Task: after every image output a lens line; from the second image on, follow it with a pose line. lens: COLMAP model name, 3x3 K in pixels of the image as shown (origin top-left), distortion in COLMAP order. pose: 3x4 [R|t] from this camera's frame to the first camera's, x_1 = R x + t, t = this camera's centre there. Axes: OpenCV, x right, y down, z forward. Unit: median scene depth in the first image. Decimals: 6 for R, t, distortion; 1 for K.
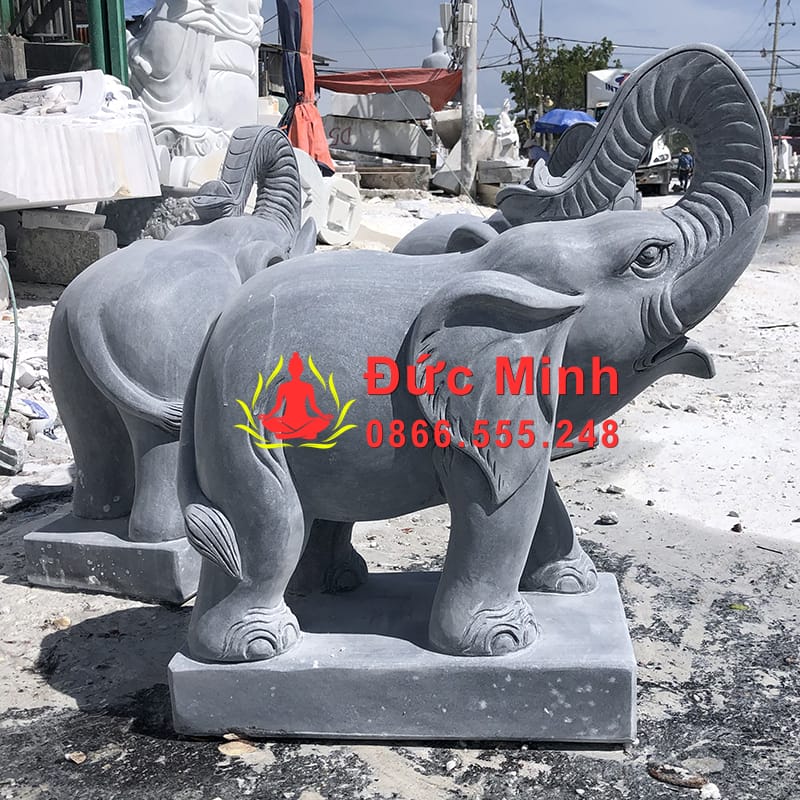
lens RADIAL K [[1133.3, 0, 400.0], [0, 1133.3, 400.0], [0, 0, 1]] dist [0.120314, -0.387117]
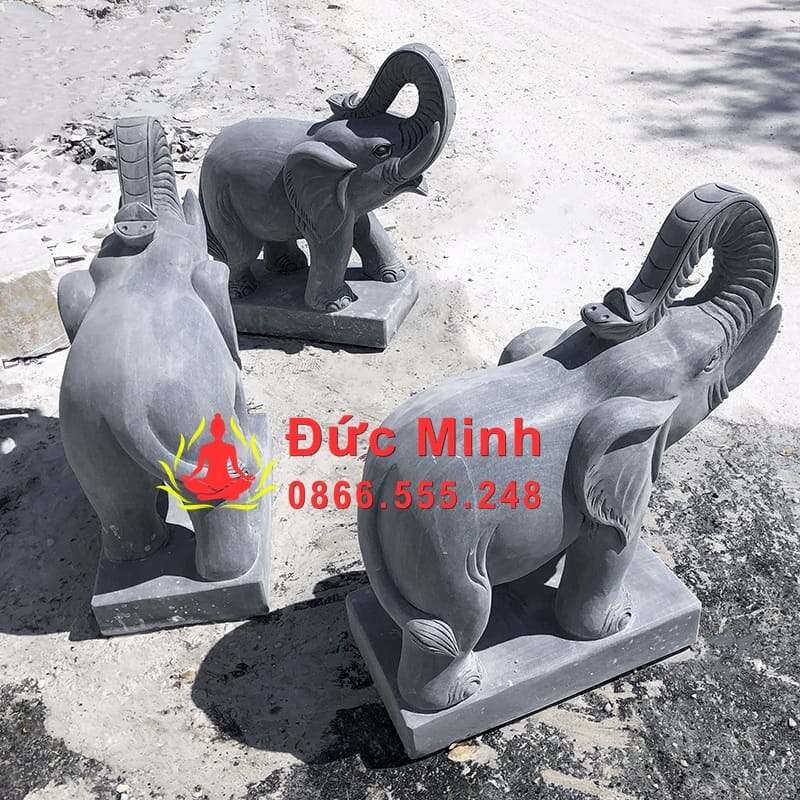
lens RADIAL K [[1012.5, 0, 465.3], [0, 1012.5, 402.9], [0, 0, 1]] dist [0.025003, -0.014955]
pose [[0.854563, -0.294616, 0.427695, -0.546622], [0.108293, 0.906507, 0.408067, -0.579631], [-0.507931, -0.302403, 0.806572, 0.152220]]
